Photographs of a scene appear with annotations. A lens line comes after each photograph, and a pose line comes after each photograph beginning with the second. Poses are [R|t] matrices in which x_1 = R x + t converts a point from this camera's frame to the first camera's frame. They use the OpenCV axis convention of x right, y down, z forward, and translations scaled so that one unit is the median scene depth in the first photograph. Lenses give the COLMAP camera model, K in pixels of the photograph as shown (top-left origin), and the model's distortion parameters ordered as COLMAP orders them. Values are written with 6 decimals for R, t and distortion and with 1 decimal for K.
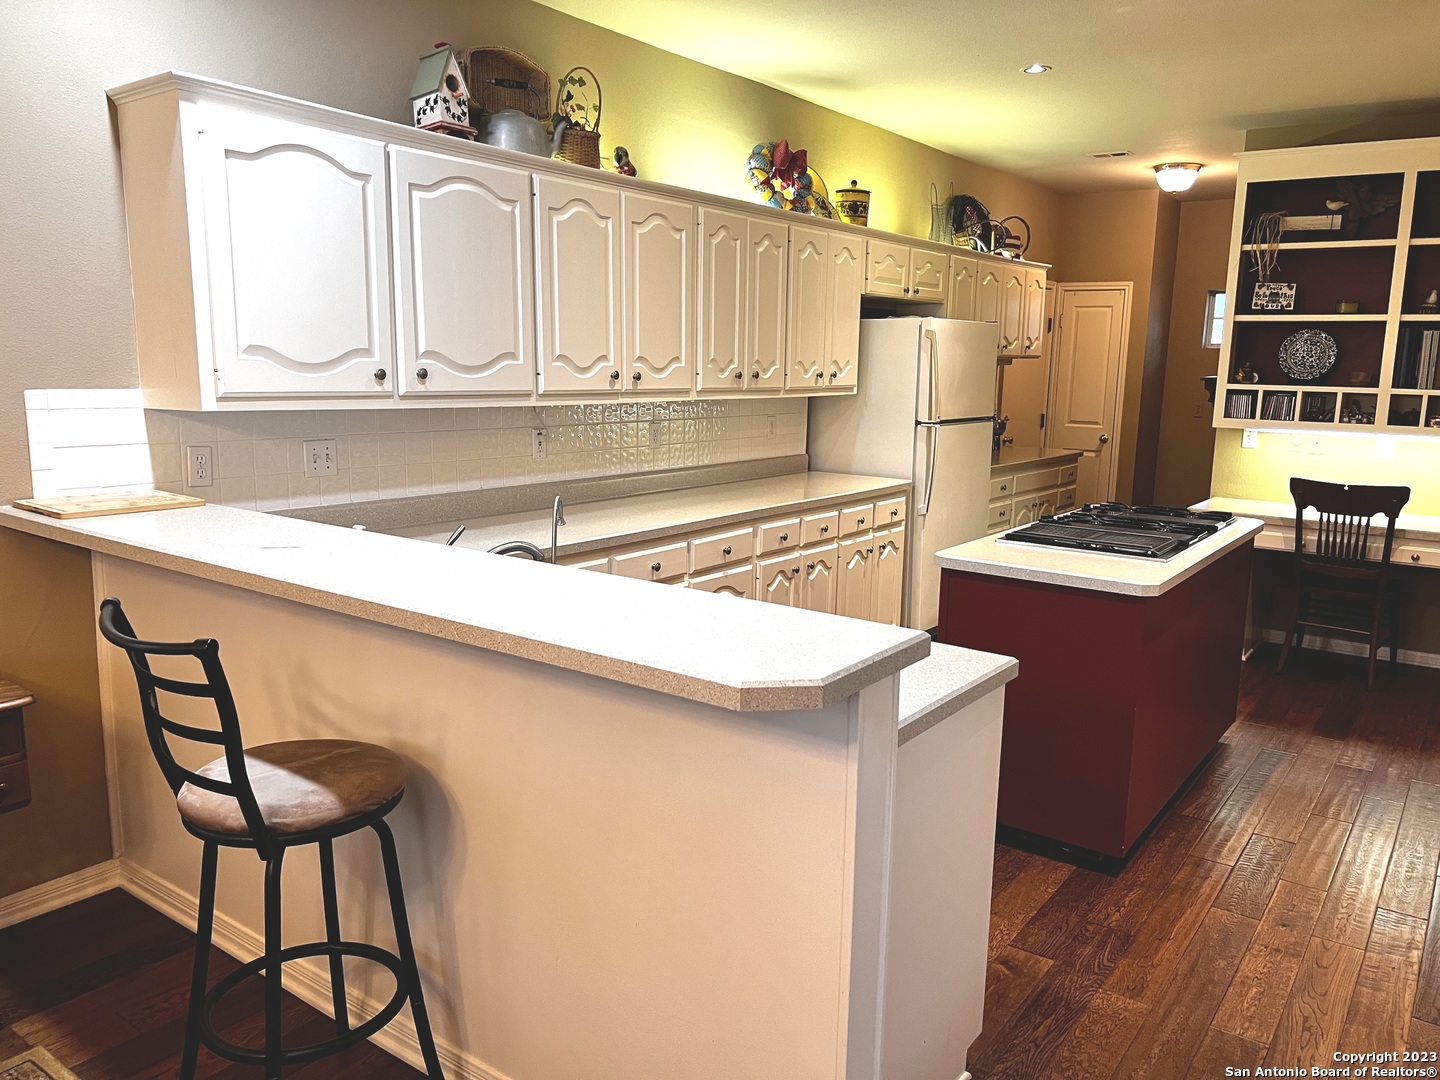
lens RADIAL K [[1082.1, 0, 724.7], [0, 1082.1, 533.3], [0, 0, 1]] dist [0.044396, -0.043402]
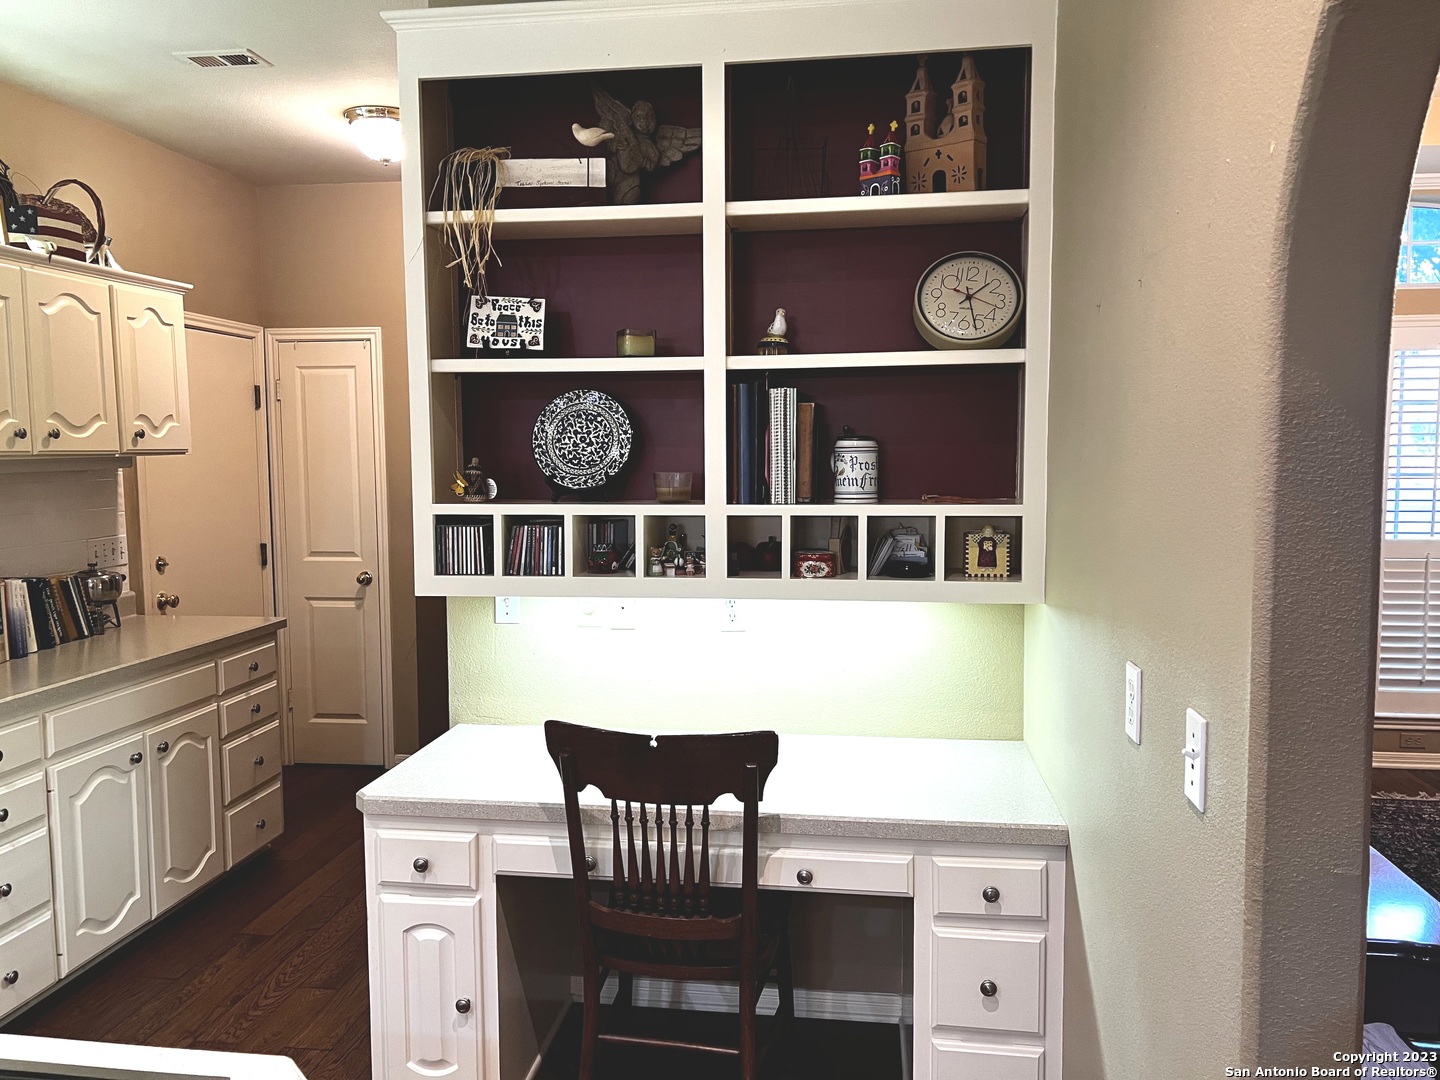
lens RADIAL K [[1082.1, 0, 720.1], [0, 1082.1, 543.0], [0, 0, 1]] dist [0.044396, -0.043402]
pose [[0.879768, -0.069006, 0.470369, 0.358304], [0.101605, 0.993841, -0.044238, -0.089568], [-0.464419, 0.086711, 0.881360, 0.545464]]
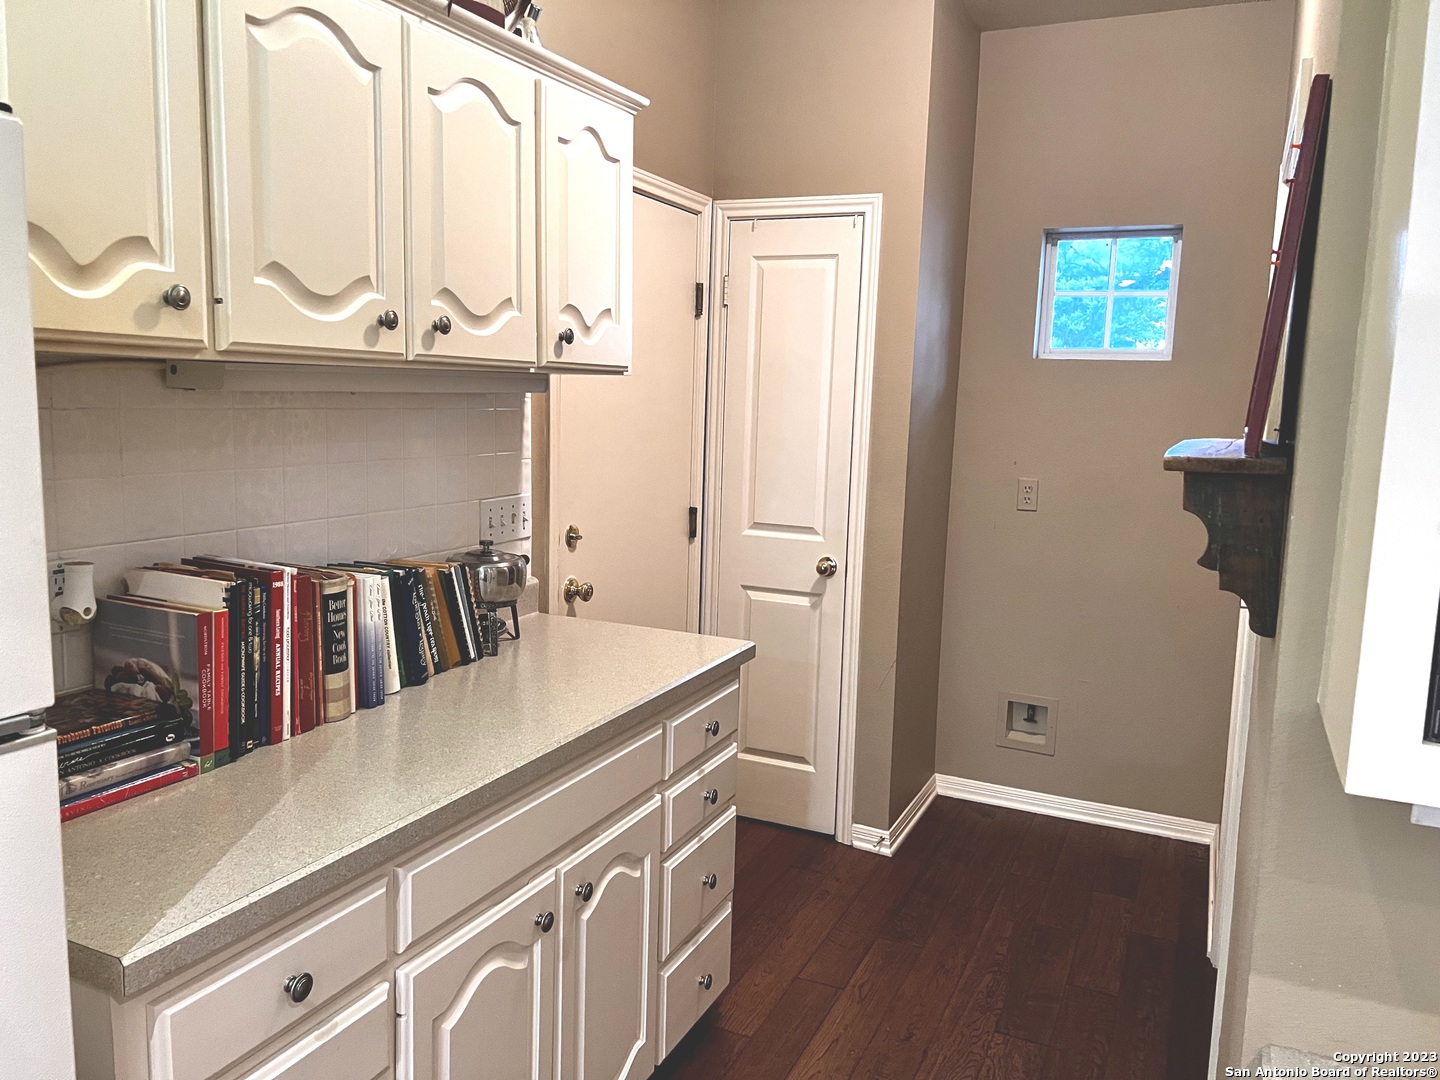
lens RADIAL K [[1082.1, 0, 724.7], [0, 1082.1, 540.0], [0, 0, 1]] dist [0.044396, -0.043402]
pose [[0.980567, -0.018744, 0.195287, 0.342174], [0.022098, 0.999643, -0.015013, -0.139275], [-0.194936, 0.019037, 0.980631, 0.893656]]
